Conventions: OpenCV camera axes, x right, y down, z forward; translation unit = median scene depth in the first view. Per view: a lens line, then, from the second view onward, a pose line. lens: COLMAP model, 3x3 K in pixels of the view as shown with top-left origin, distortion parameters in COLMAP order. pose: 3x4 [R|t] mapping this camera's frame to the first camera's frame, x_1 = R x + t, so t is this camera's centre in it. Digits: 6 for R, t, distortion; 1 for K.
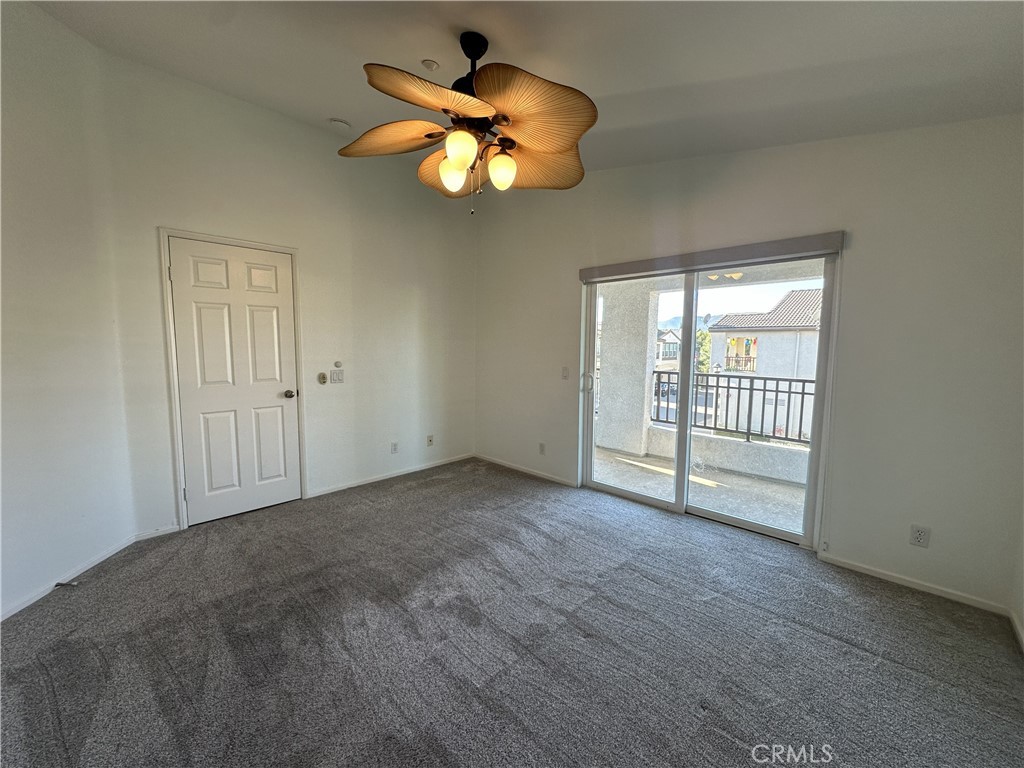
lens RADIAL K [[406.5, 0, 509.3], [0, 406.5, 377.9], [0, 0, 1]] dist [-0.006839, 0.000614]
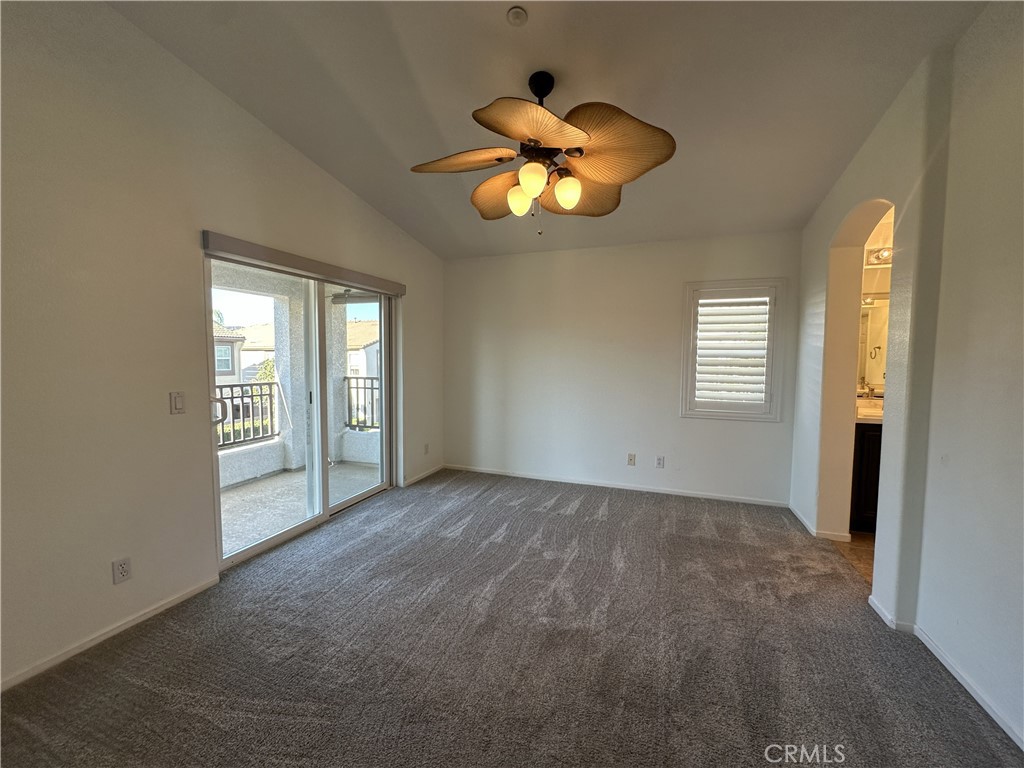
lens RADIAL K [[406.5, 0, 510.3], [0, 406.5, 385.9], [0, 0, 1]] dist [-0.006839, 0.000614]
pose [[-0.408941, -0.076032, 0.909388, -0.702525], [0.066627, 0.991376, 0.112848, -0.084697], [-0.910125, 0.106738, -0.400349, 1.025599]]
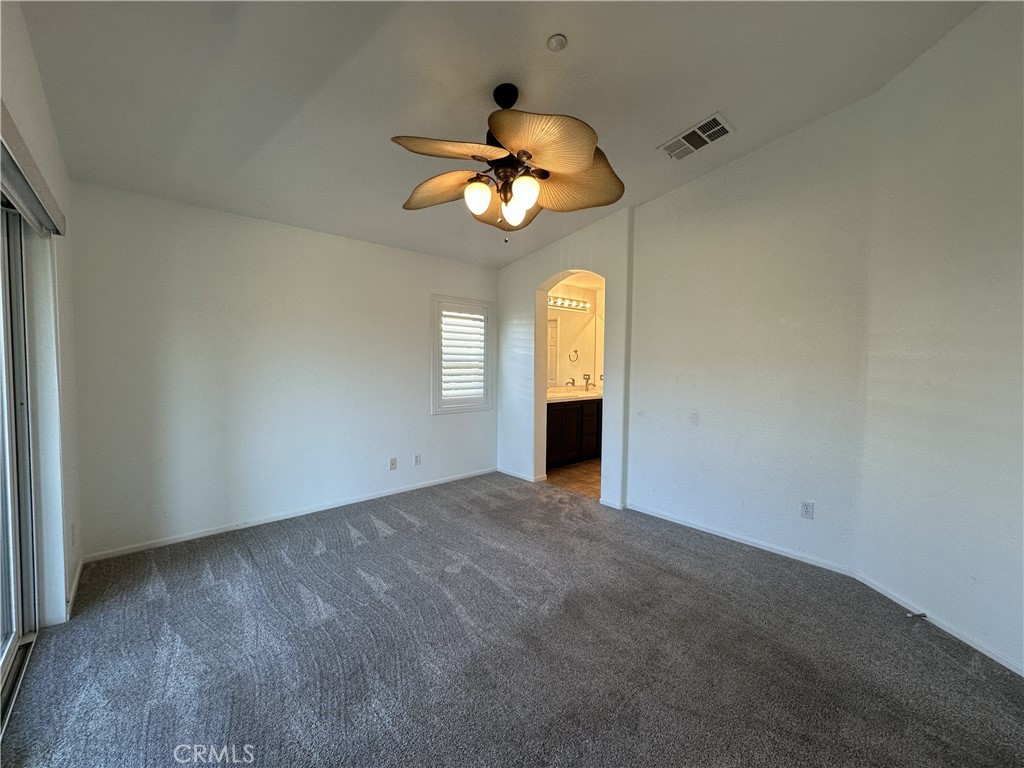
lens RADIAL K [[406.5, 0, 510.9], [0, 406.5, 382.7], [0, 0, 1]] dist [-0.006839, 0.000614]
pose [[-0.998386, -0.020232, 0.053072, -0.113547], [-0.013045, 0.991105, 0.132439, -0.110999], [-0.055279, 0.131533, -0.989769, 1.413094]]
